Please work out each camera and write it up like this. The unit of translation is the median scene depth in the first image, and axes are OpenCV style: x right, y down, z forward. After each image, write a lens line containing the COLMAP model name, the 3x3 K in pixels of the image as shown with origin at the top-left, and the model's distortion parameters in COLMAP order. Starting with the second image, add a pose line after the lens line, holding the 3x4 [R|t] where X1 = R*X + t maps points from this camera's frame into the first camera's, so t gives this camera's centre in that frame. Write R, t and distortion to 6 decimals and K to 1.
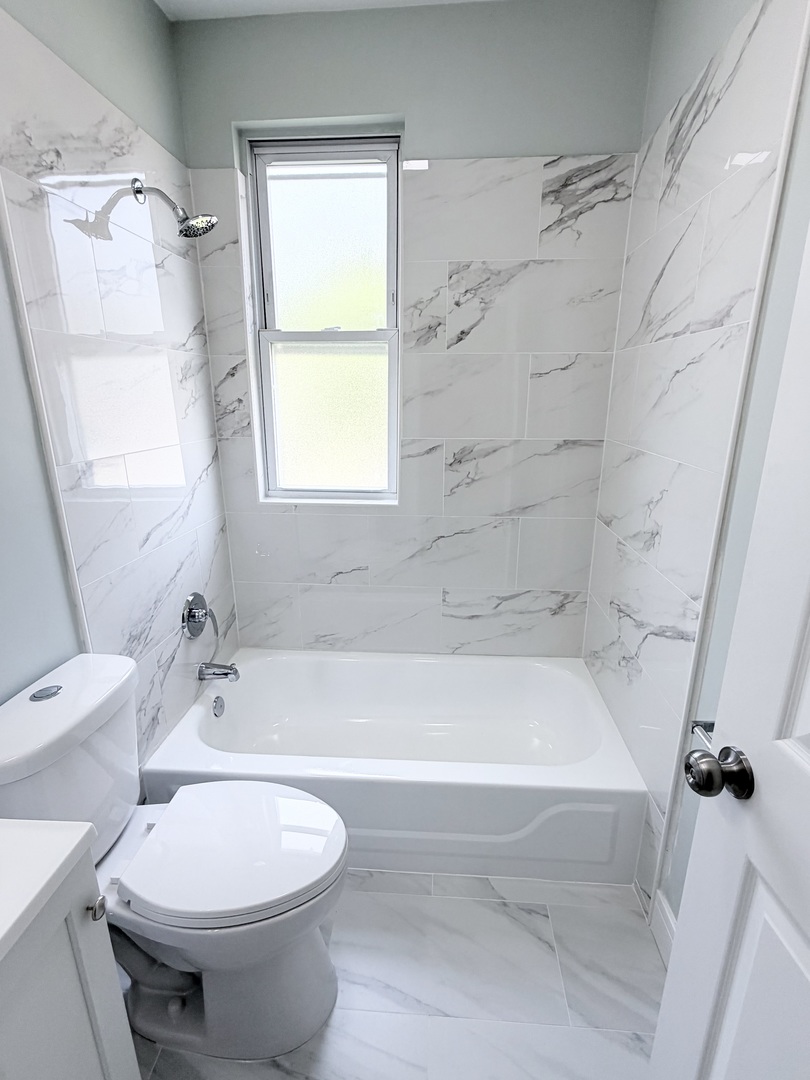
lens RADIAL K [[514.7, 0, 405.6], [0, 514.7, 541.2], [0, 0, 1]] dist [-0.000488, -0.000081]
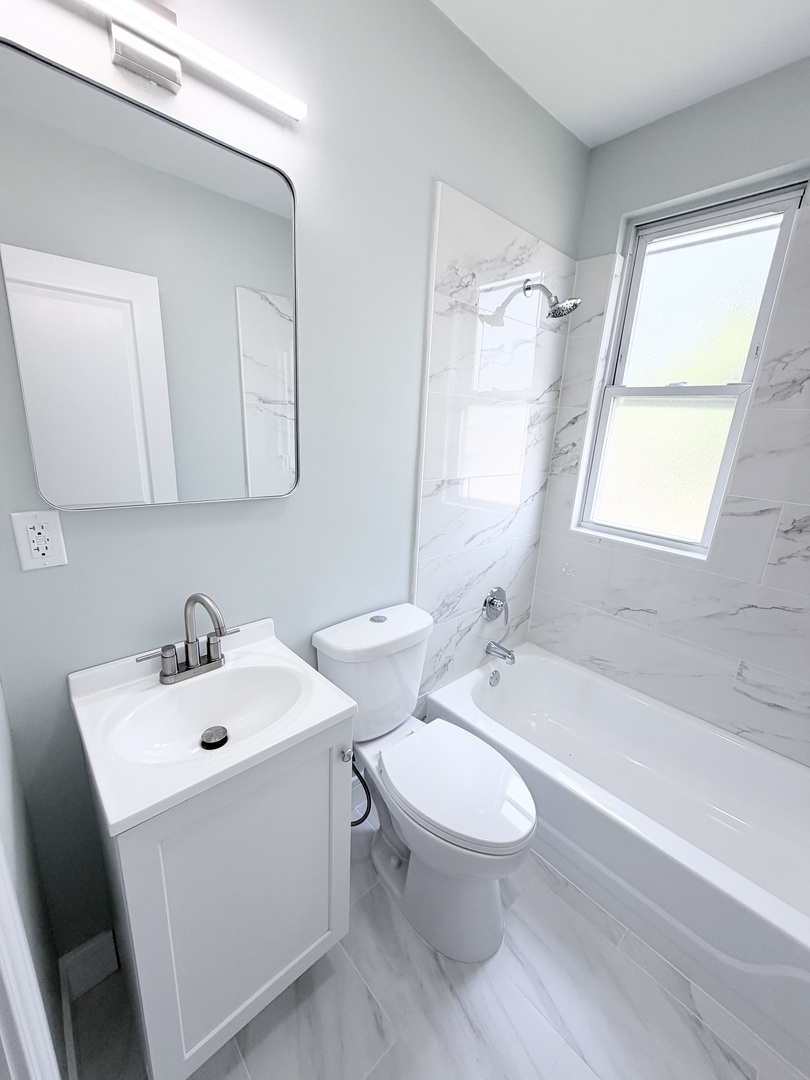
lens RADIAL K [[430.5, 0, 405.4], [0, 430.5, 538.8], [0, 0, 1]] dist [-0.000537, 0.000708]
pose [[0.728902, 0.215063, -0.649962, 0.100465], [-0.237938, 0.969775, 0.054048, -0.021166], [0.641941, 0.115255, 0.758042, 0.009239]]
